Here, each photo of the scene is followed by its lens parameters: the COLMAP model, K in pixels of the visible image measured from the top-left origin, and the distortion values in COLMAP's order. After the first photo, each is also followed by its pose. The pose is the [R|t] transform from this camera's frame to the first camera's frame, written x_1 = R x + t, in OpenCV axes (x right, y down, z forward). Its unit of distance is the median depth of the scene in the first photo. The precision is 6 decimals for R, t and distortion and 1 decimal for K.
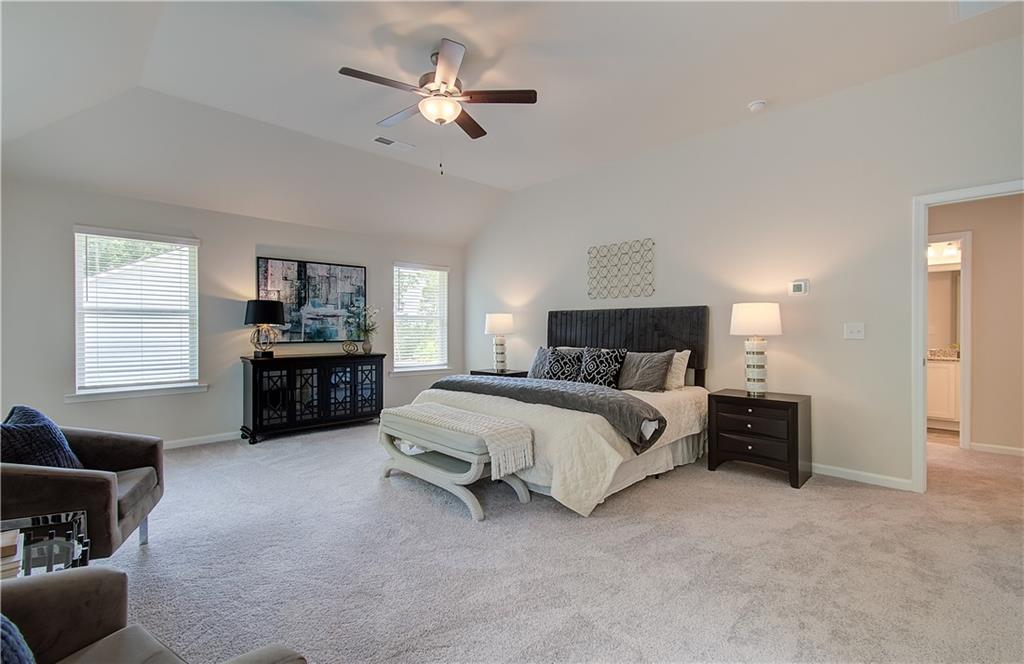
lens RADIAL K [[444.9, 0, 512.0], [0, 444.9, 332.0], [0, 0, 1]] dist [-0.037561, 0.000077]
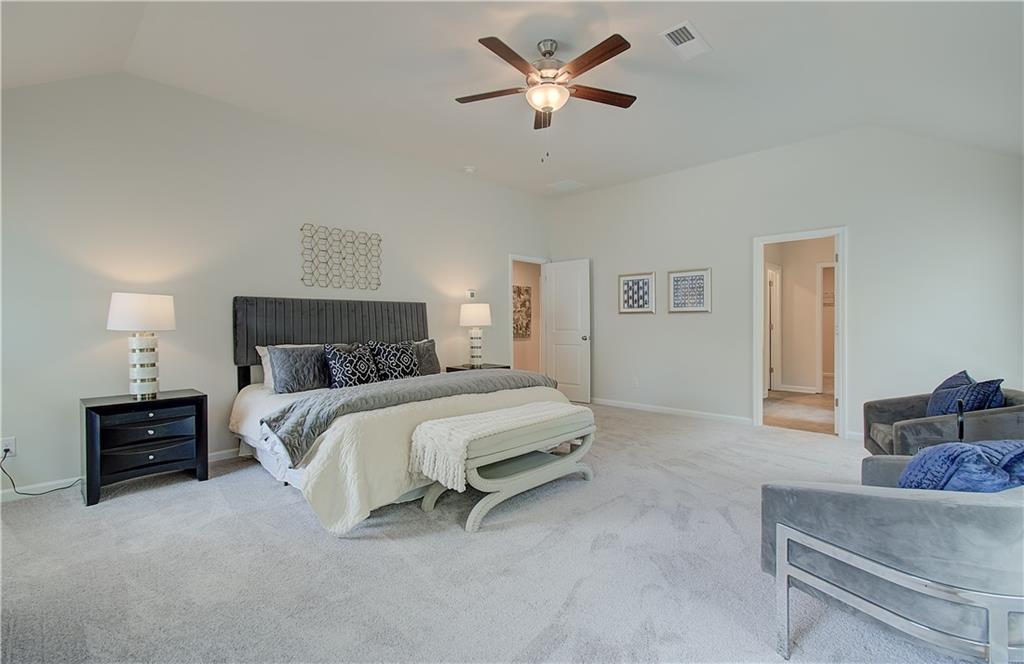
lens RADIAL K [[444.9, 0, 512.0], [0, 444.9, 332.0], [0, 0, 1]] dist [-0.037561, 0.000077]
pose [[0.005994, -0.025100, 0.999667, -0.625161], [0.006422, 0.999665, 0.025062, -0.005612], [-0.999961, 0.006270, 0.006153, 0.581972]]
